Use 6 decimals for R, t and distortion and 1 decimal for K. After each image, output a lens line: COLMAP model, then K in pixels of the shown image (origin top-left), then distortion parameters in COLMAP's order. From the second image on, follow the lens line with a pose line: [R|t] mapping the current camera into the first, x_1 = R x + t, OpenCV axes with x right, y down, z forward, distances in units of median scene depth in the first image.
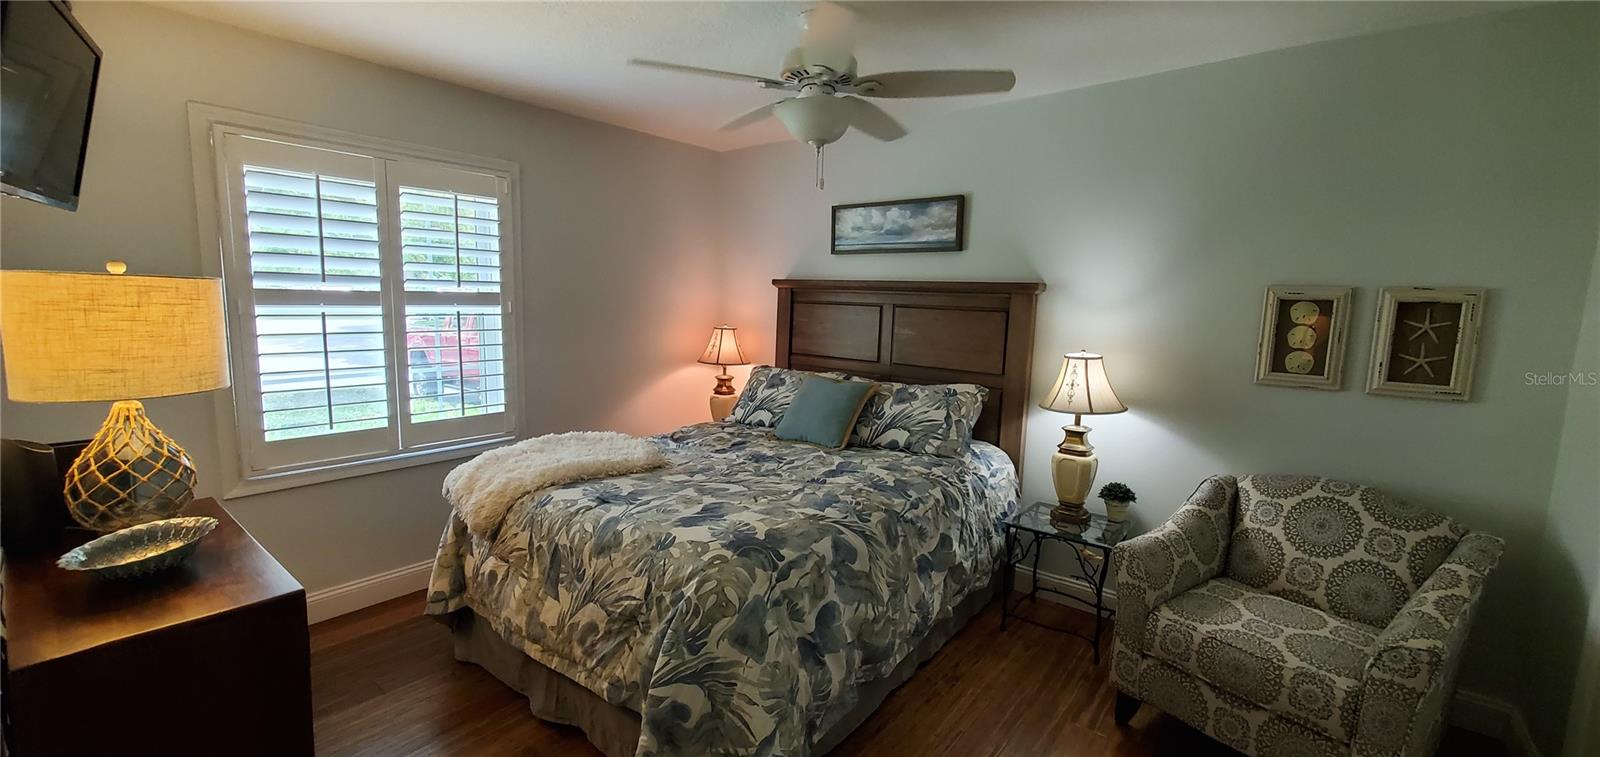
lens RADIAL K [[648.2, 0, 800.5], [0, 648.2, 377.5], [0, 0, 1]] dist [0.013023, -0.000460]
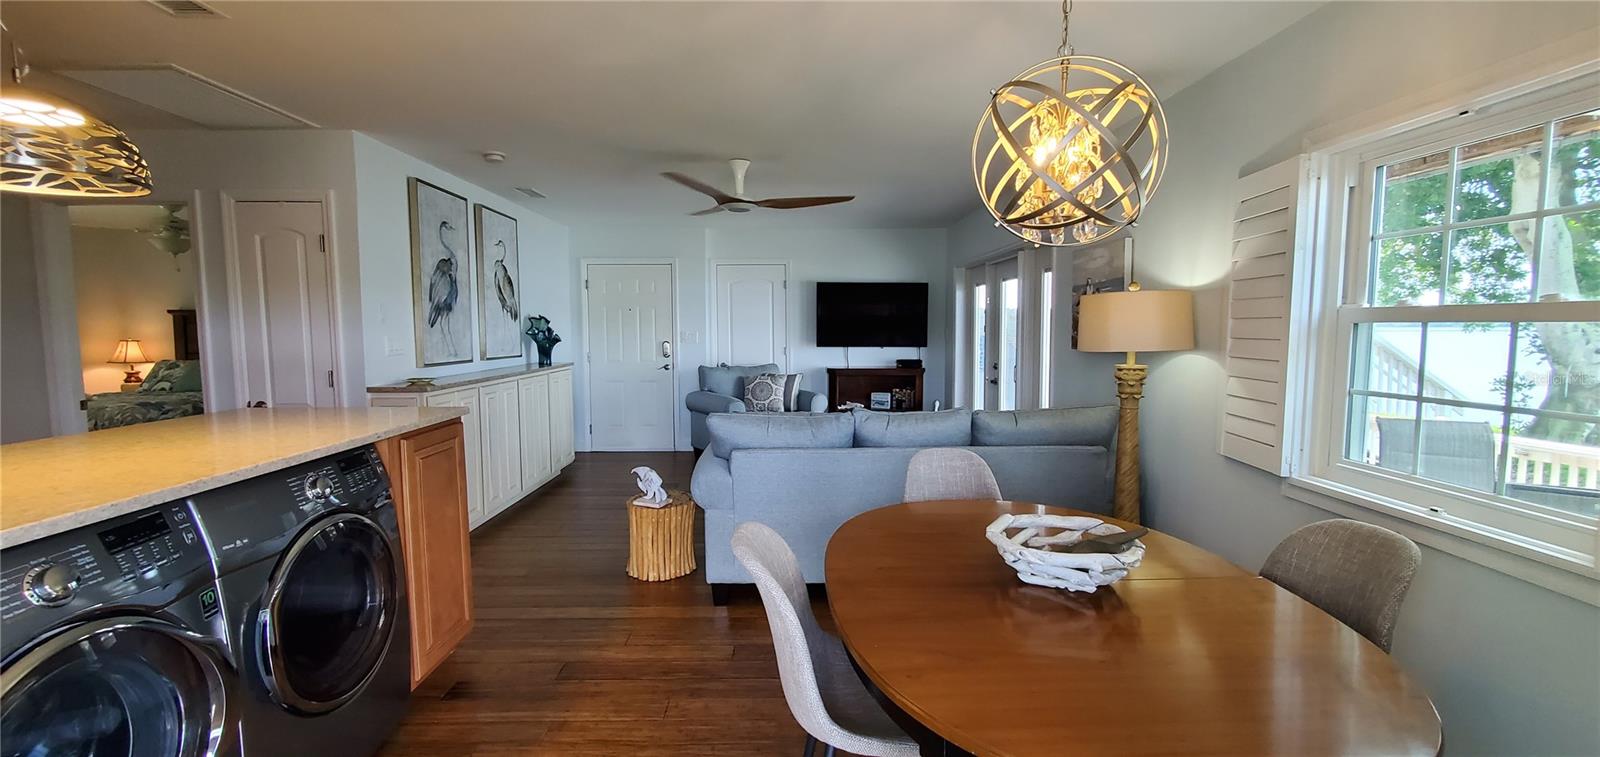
lens RADIAL K [[648.2, 0, 791.6], [0, 648.2, 376.1], [0, 0, 1]] dist [0.013023, -0.000460]
pose [[0.782393, -0.085824, 0.616843, 0.159666], [0.109028, 0.994039, 0.000016, 0.193185], [-0.613167, 0.067241, 0.787086, -1.302751]]
